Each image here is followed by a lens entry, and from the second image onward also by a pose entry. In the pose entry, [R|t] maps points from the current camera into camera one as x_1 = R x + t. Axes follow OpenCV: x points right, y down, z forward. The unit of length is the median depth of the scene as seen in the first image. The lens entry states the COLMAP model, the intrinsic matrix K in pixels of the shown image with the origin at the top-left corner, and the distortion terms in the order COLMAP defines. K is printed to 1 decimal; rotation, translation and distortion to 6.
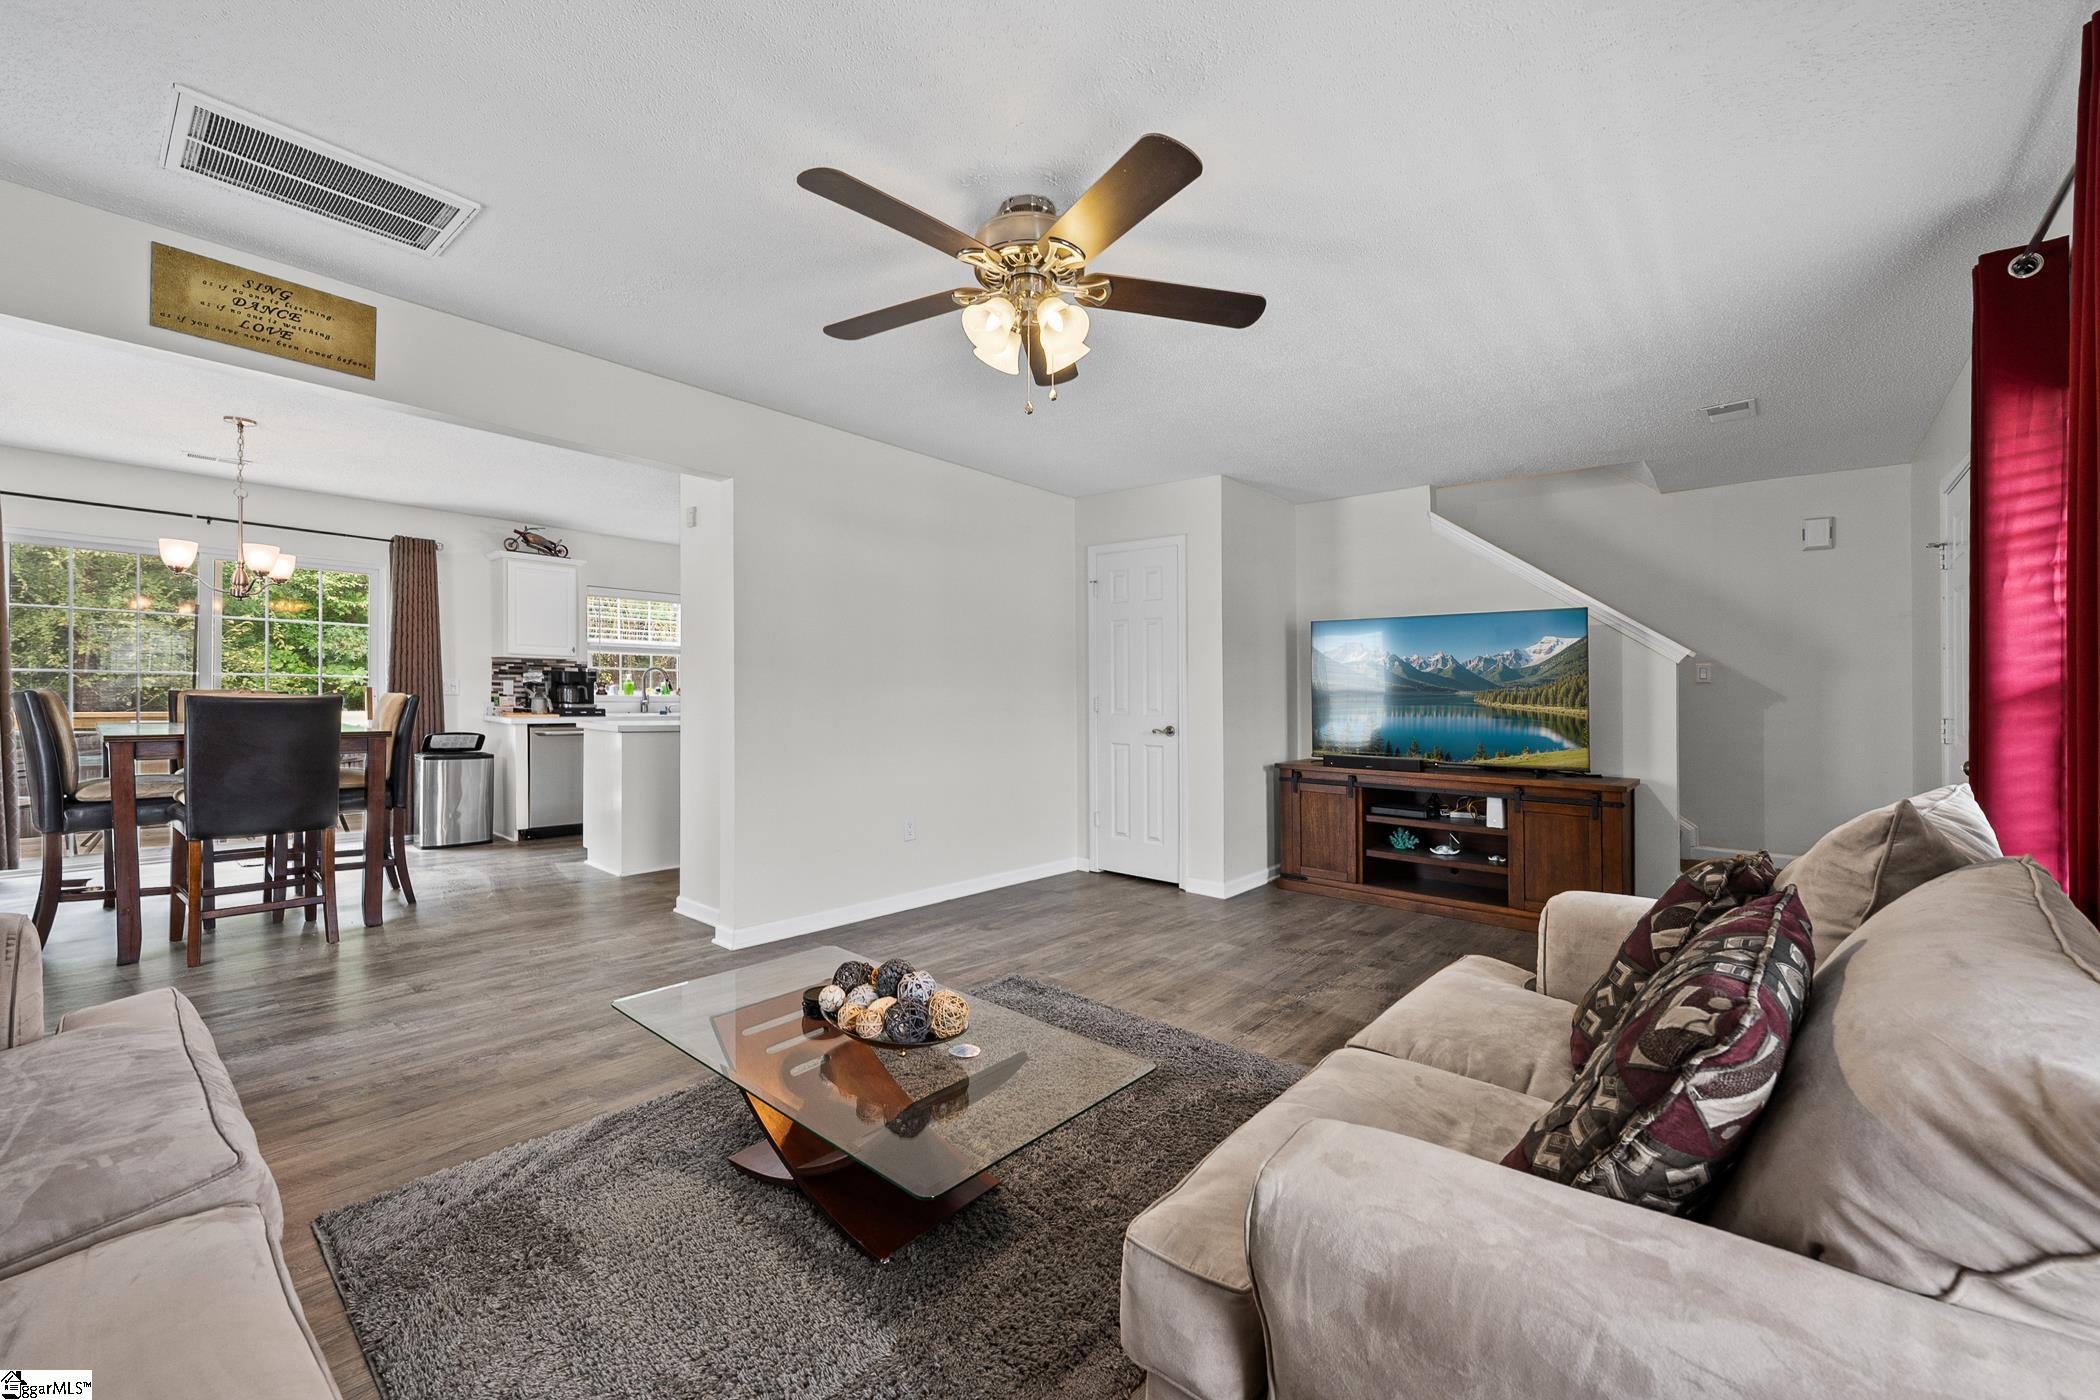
lens RADIAL K [[834.0, 0, 1034.0], [0, 834.0, 694.6], [0, 0, 1]] dist [-0.001443, 0.000345]
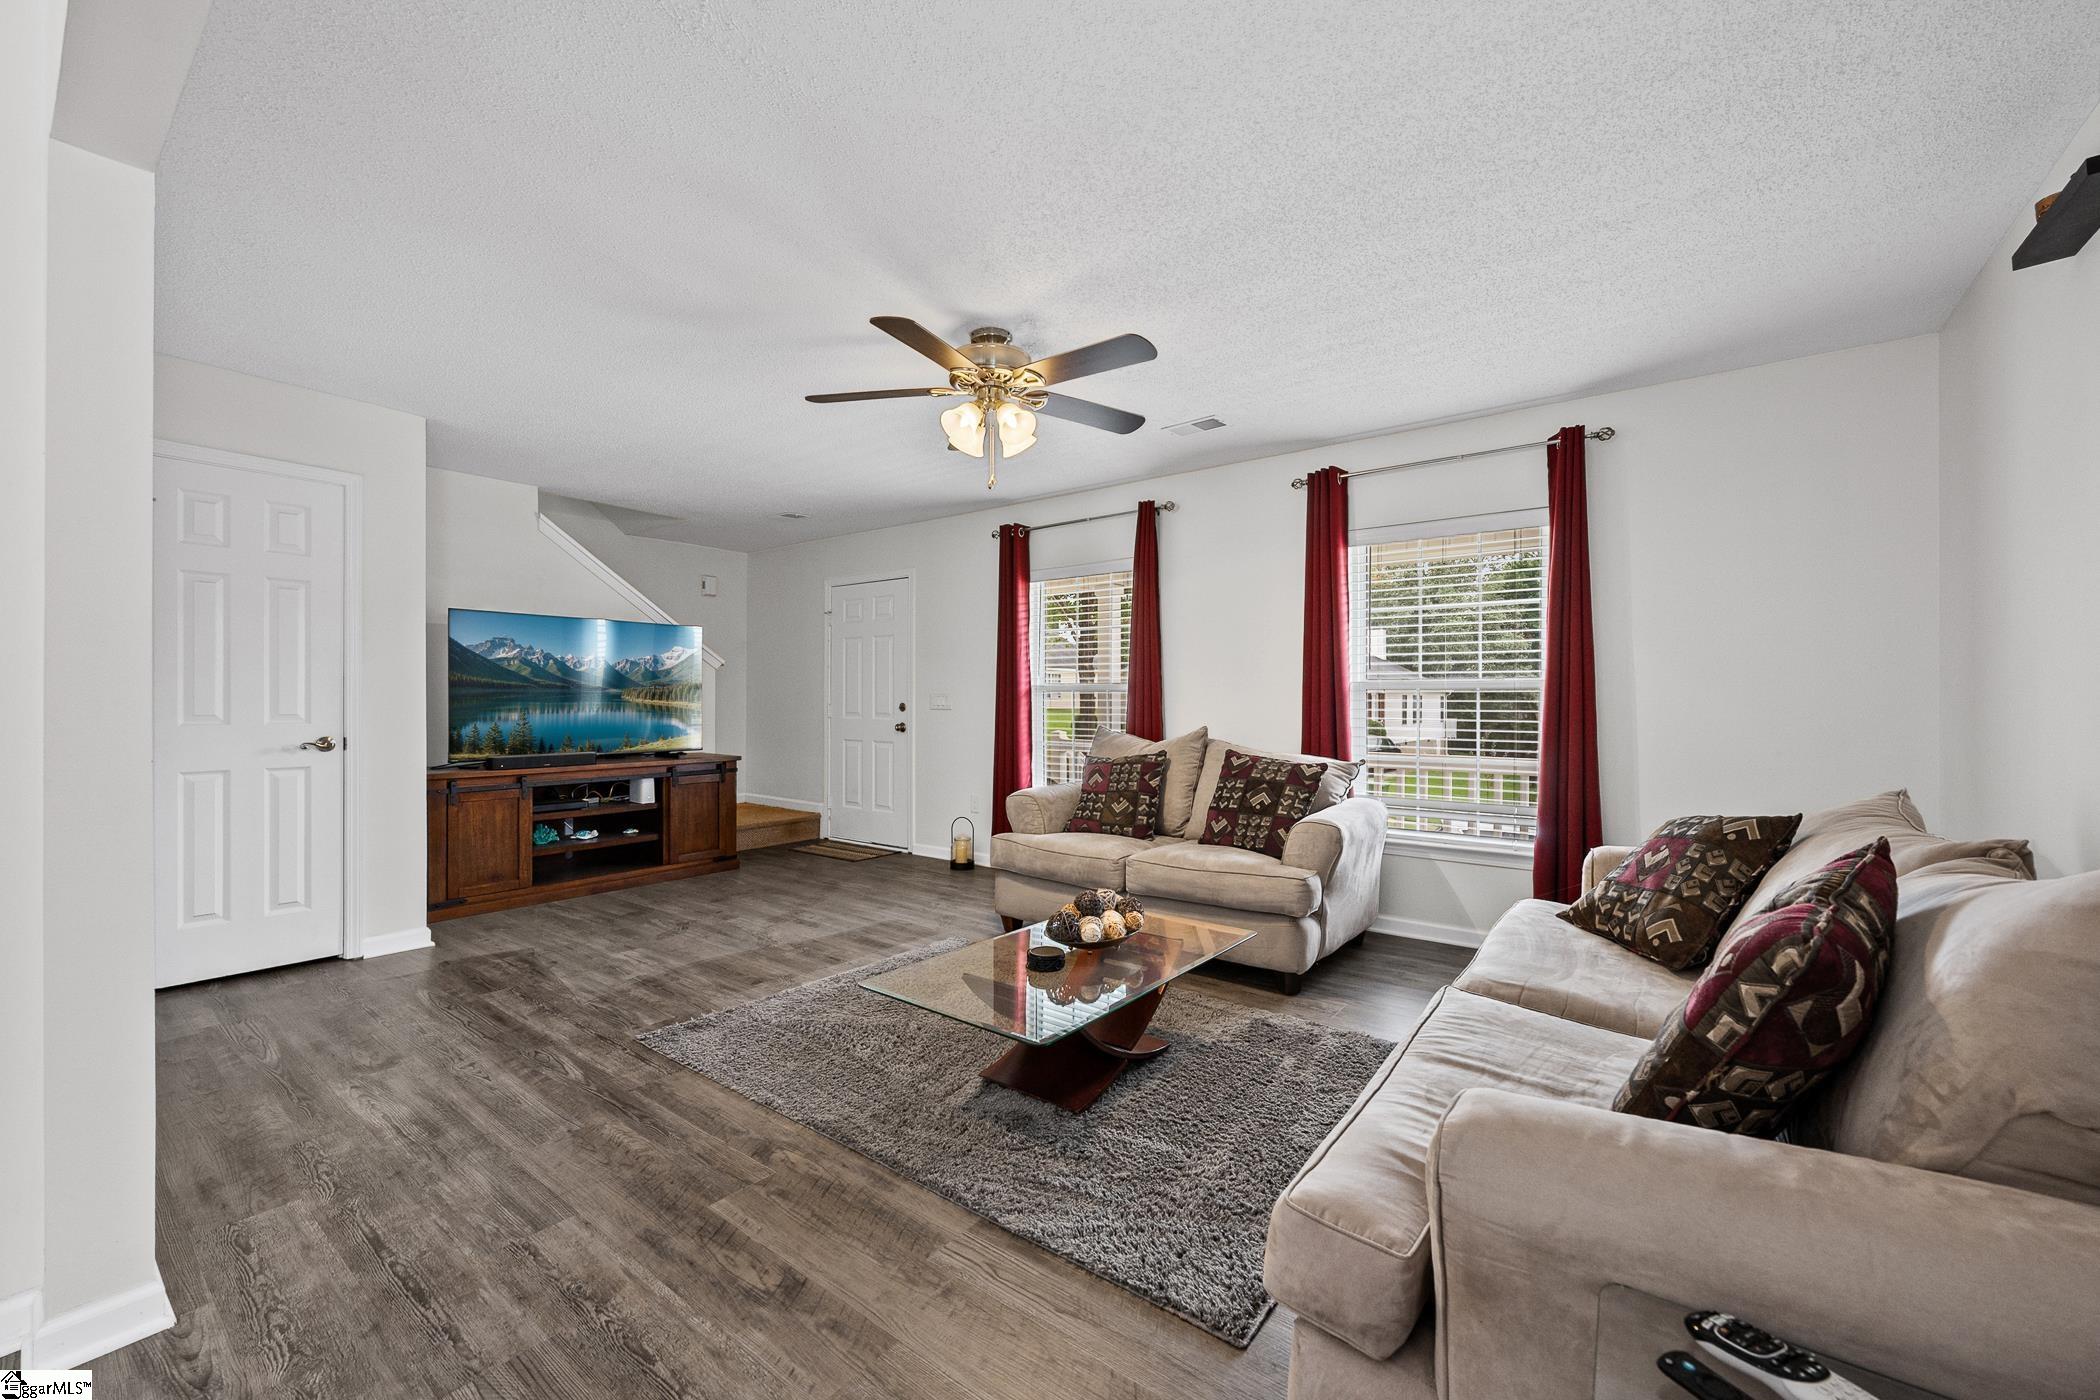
lens RADIAL K [[834.0, 0, 1048.4], [0, 834.0, 701.3], [0, 0, 1]] dist [-0.001443, 0.000345]
pose [[-0.065107, -0.016017, 0.997750, -0.744461], [-0.006120, 0.999859, 0.015652, -0.010071], [-0.997860, -0.005088, -0.065196, 0.558673]]
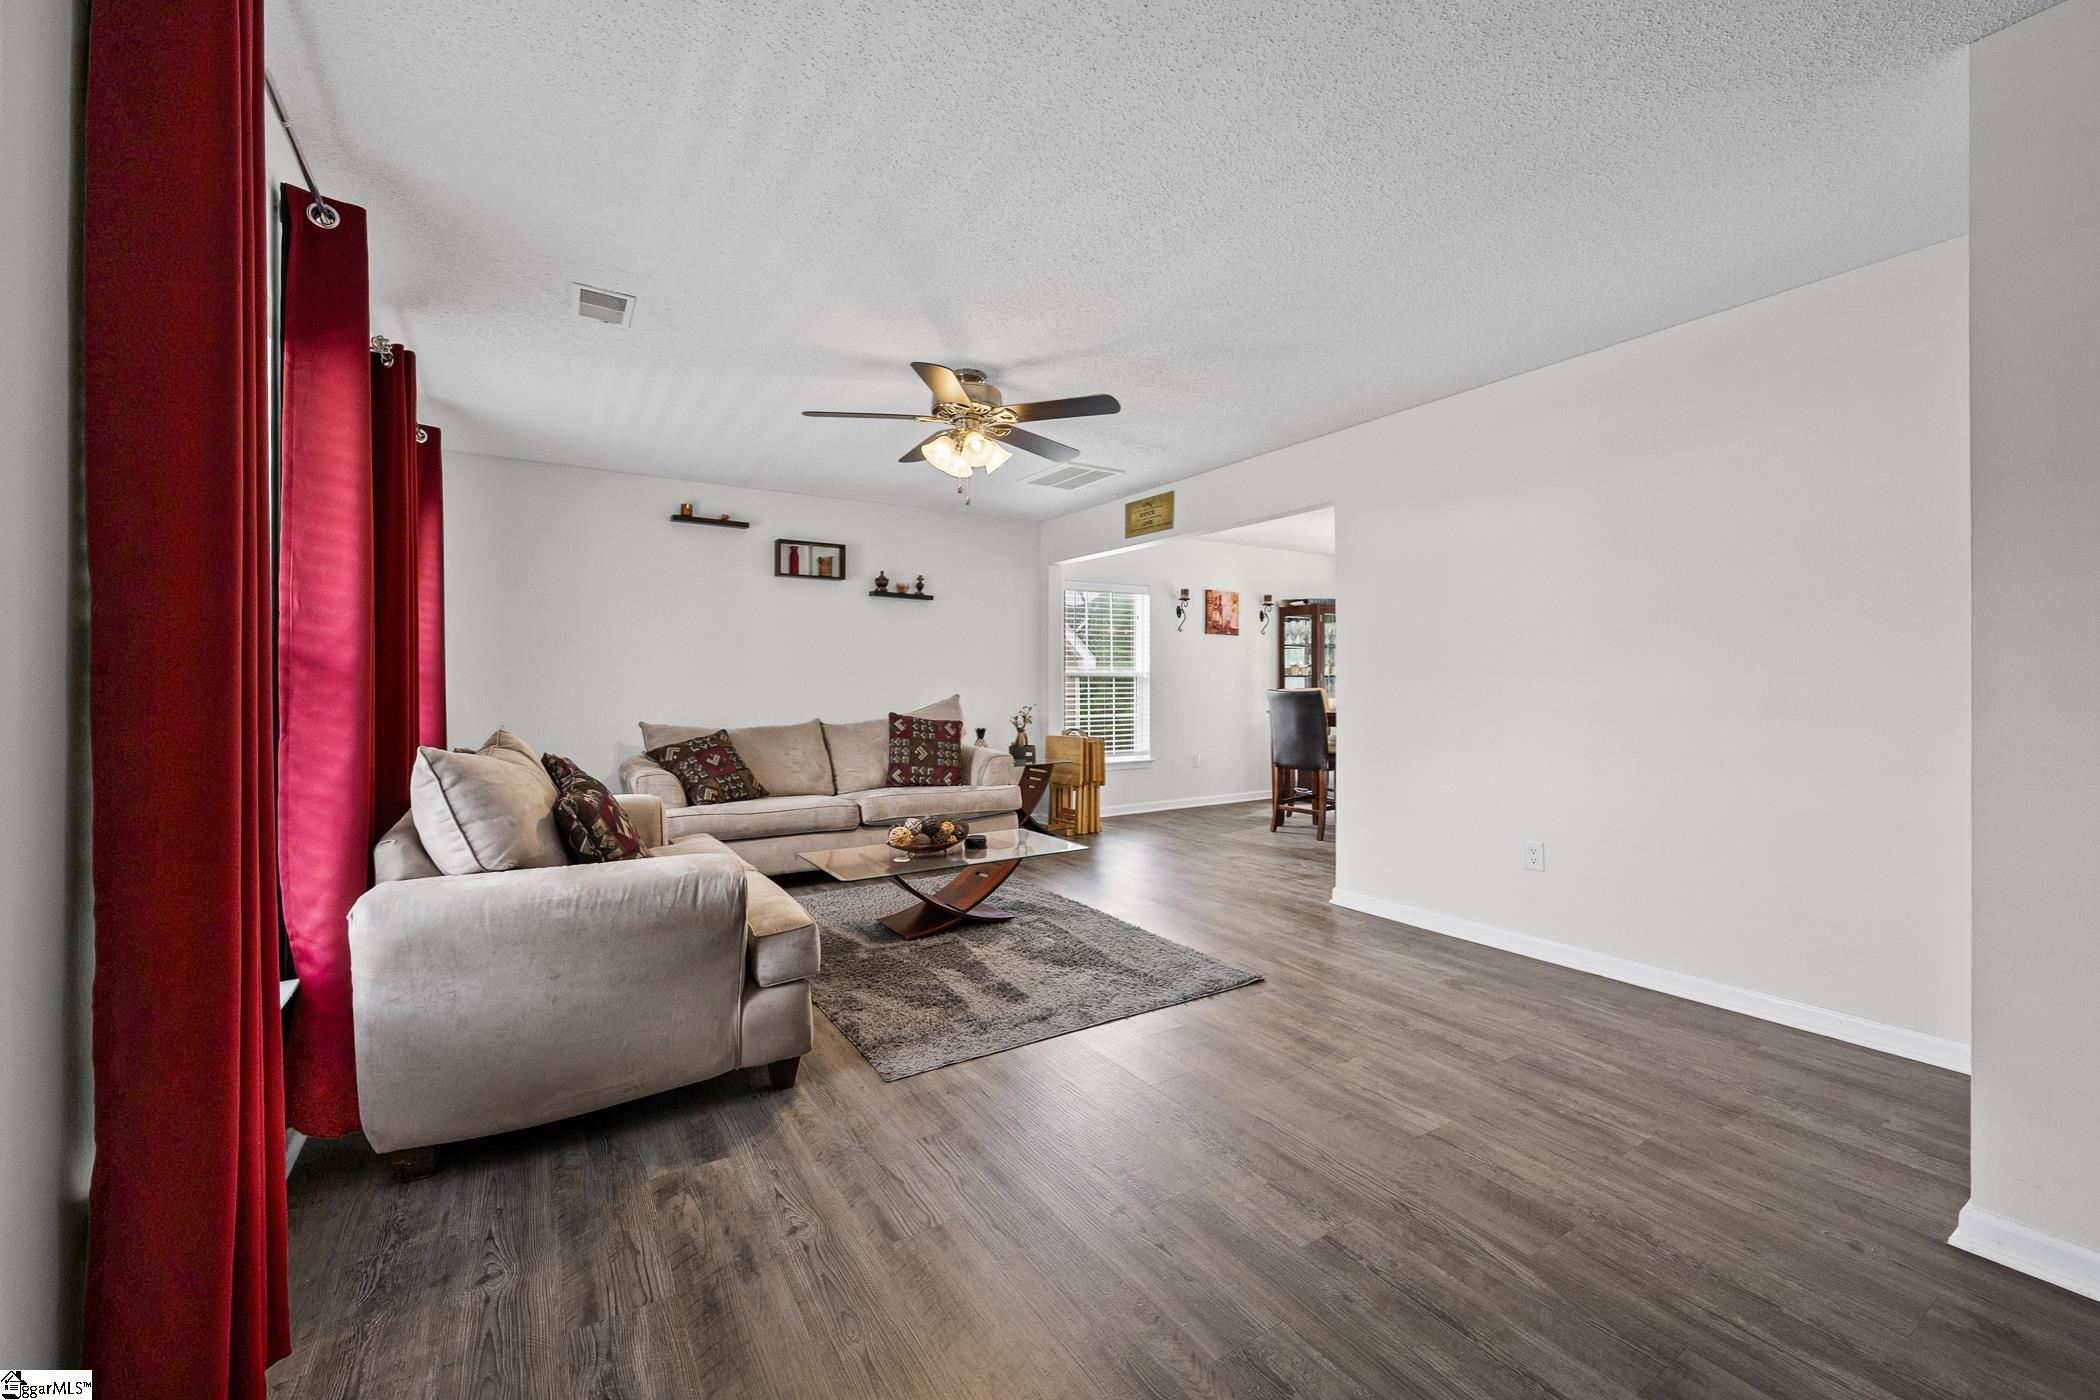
lens RADIAL K [[834.0, 0, 1059.2], [0, 834.0, 692.3], [0, 0, 1]] dist [-0.001443, 0.000345]
pose [[-0.269295, -0.005146, -0.963044, 0.820455], [-0.001021, 0.999987, -0.005058, 0.014390], [0.963057, -0.000379, -0.269296, 0.887732]]
